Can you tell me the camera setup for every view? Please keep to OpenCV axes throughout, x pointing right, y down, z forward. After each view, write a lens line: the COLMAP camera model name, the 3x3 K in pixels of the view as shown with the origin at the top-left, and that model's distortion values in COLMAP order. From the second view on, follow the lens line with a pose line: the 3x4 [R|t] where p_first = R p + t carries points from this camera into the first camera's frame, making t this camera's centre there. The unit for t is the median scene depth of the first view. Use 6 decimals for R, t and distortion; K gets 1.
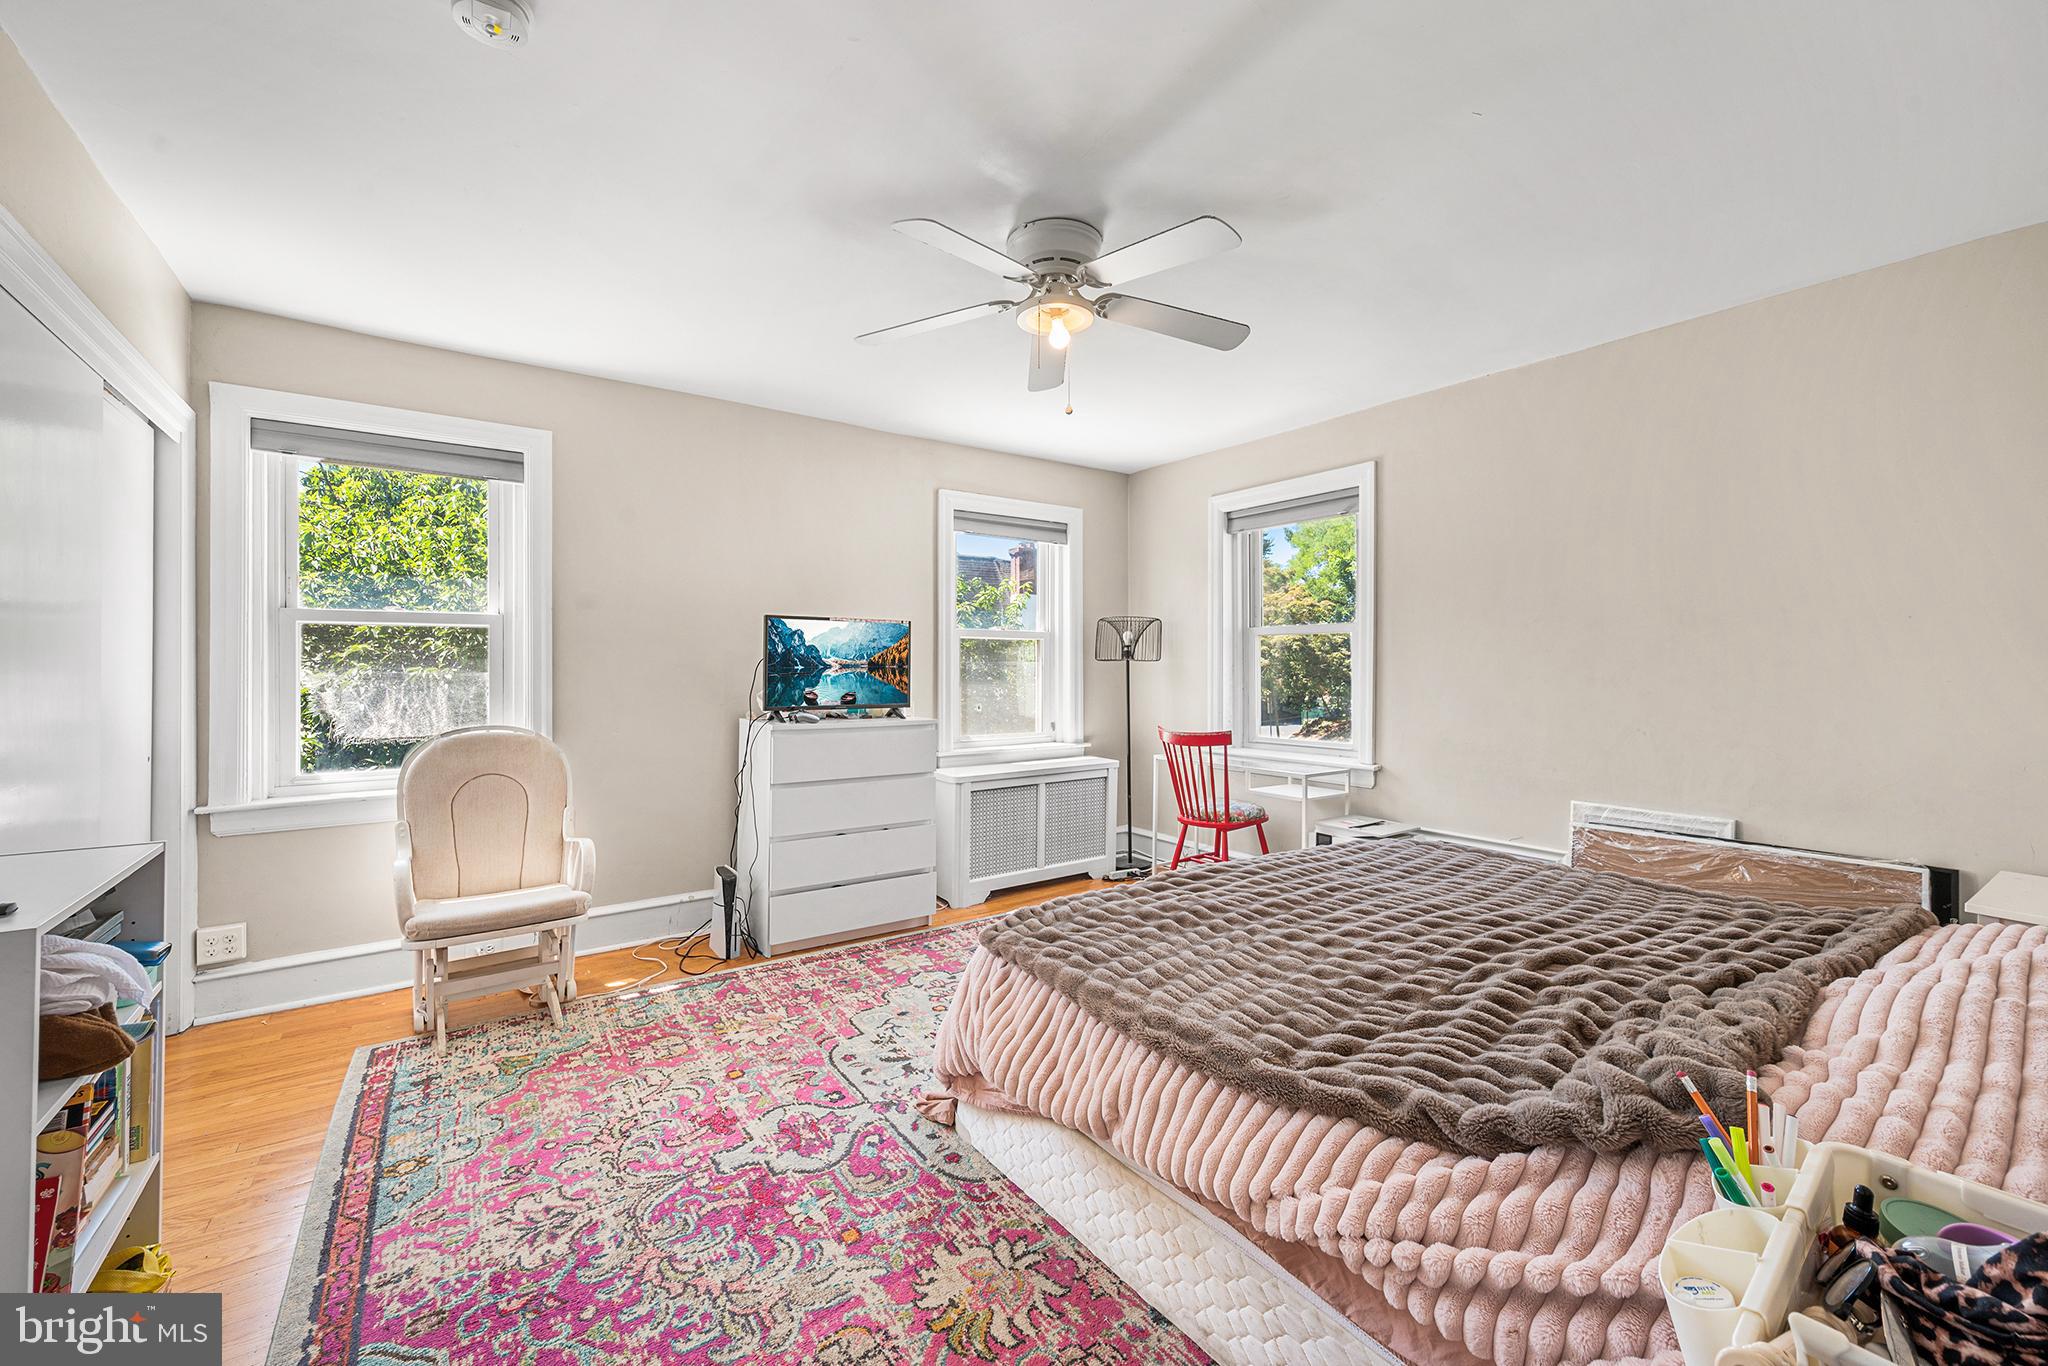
lens RADIAL K [[810.1, 0, 1016.6], [0, 810.1, 675.1], [0, 0, 1]] dist [0.000367, -0.000039]
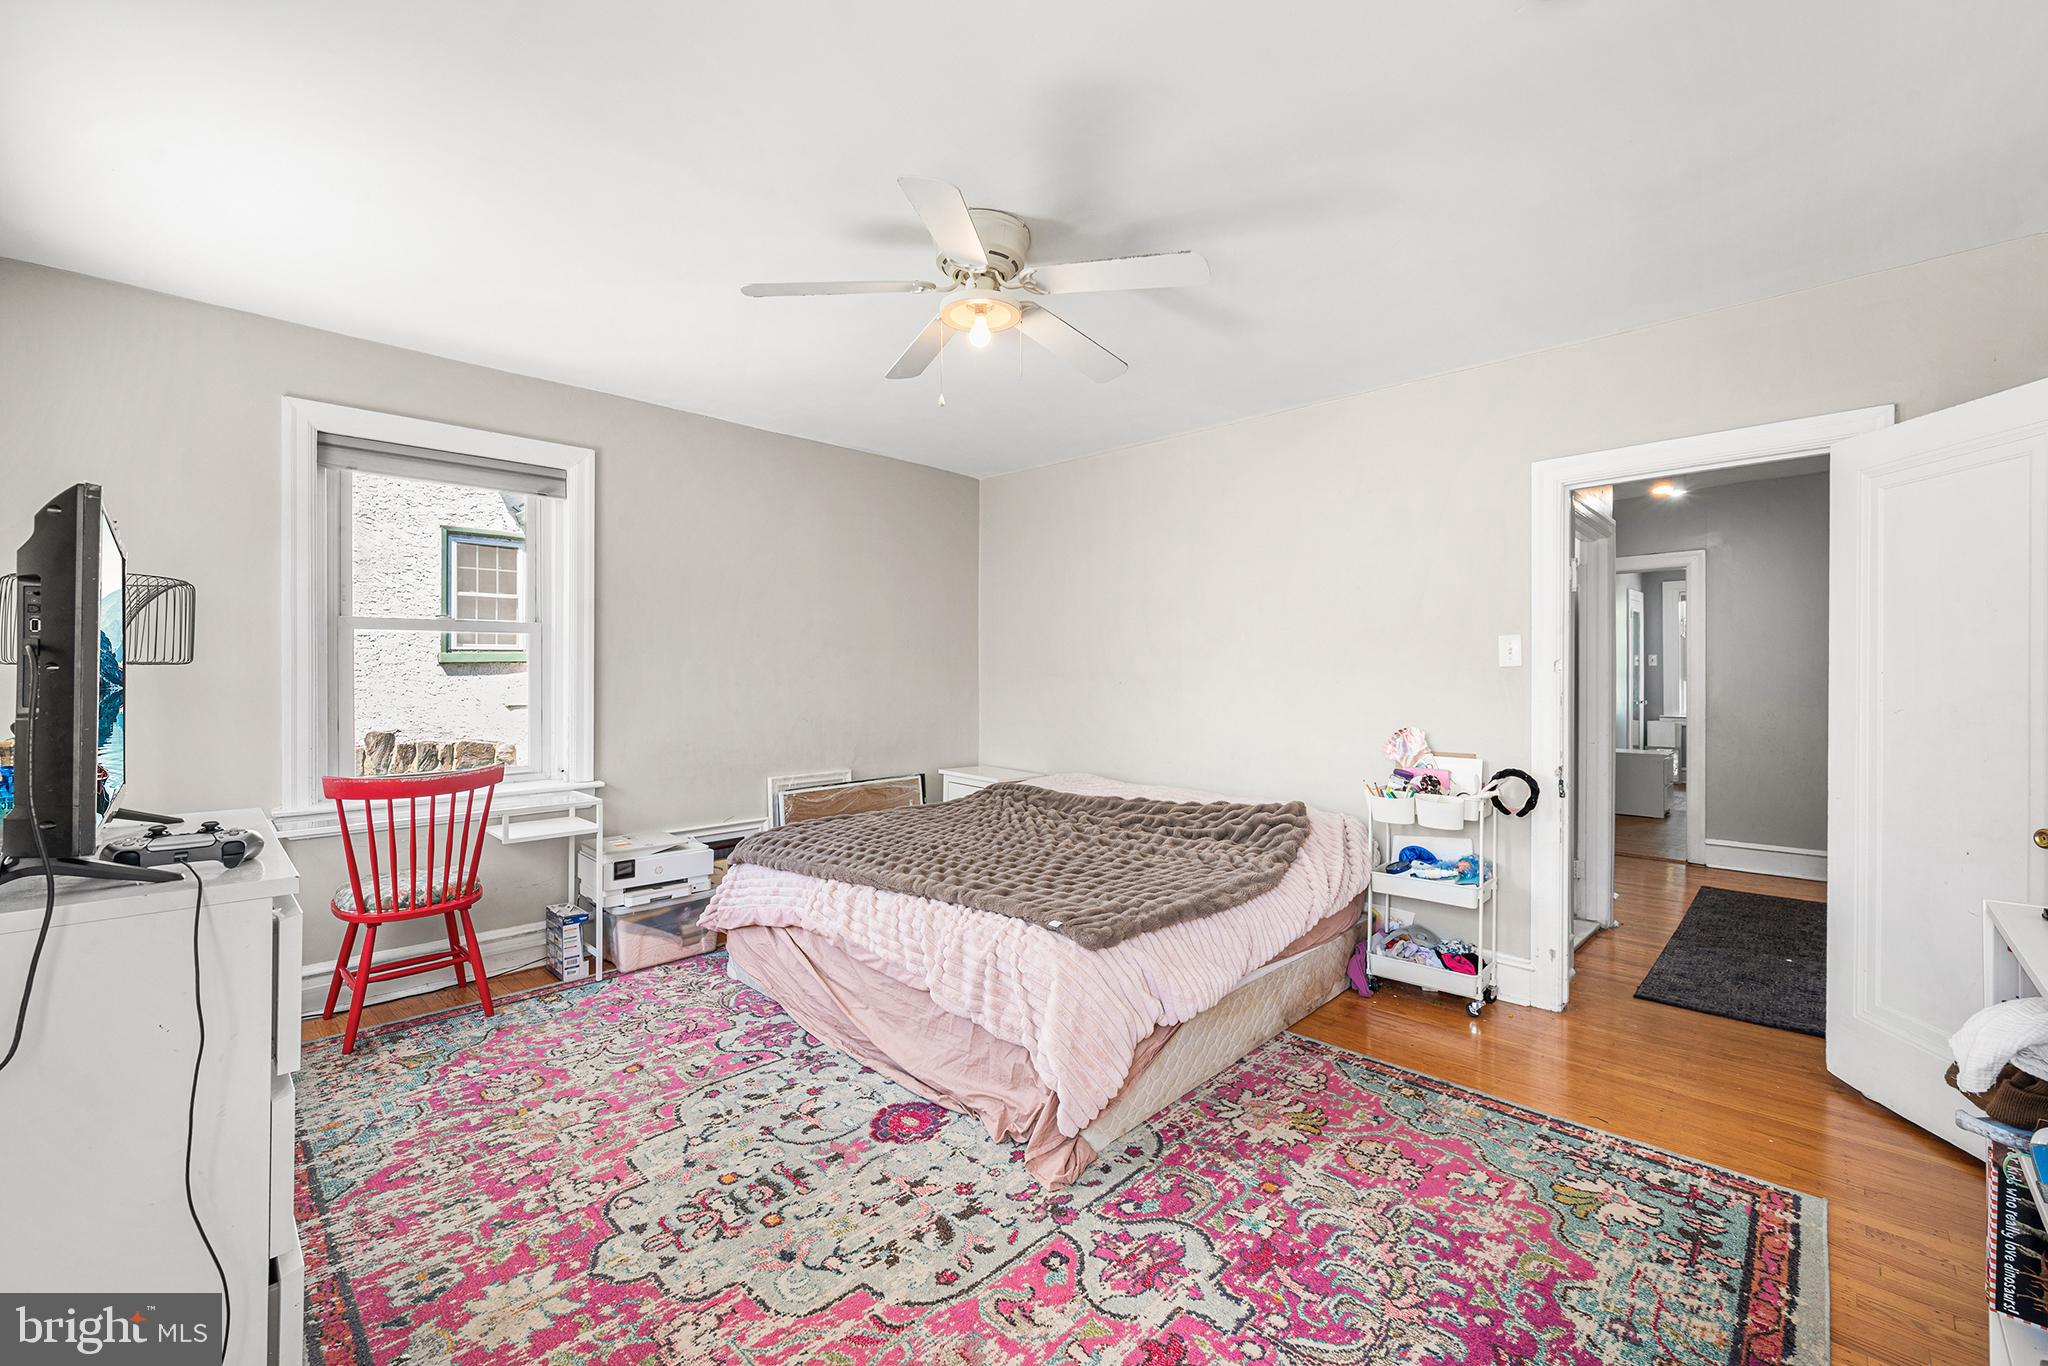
lens RADIAL K [[823.1, 0, 1024.0], [0, 823.1, 683.0], [0, 0, 1]] dist [-0.000619, -0.000117]
pose [[-0.167818, -0.016867, 0.985674, -1.293450], [0.008610, 0.999790, 0.018574, -0.030355], [-0.985780, 0.011603, -0.167638, 1.560540]]
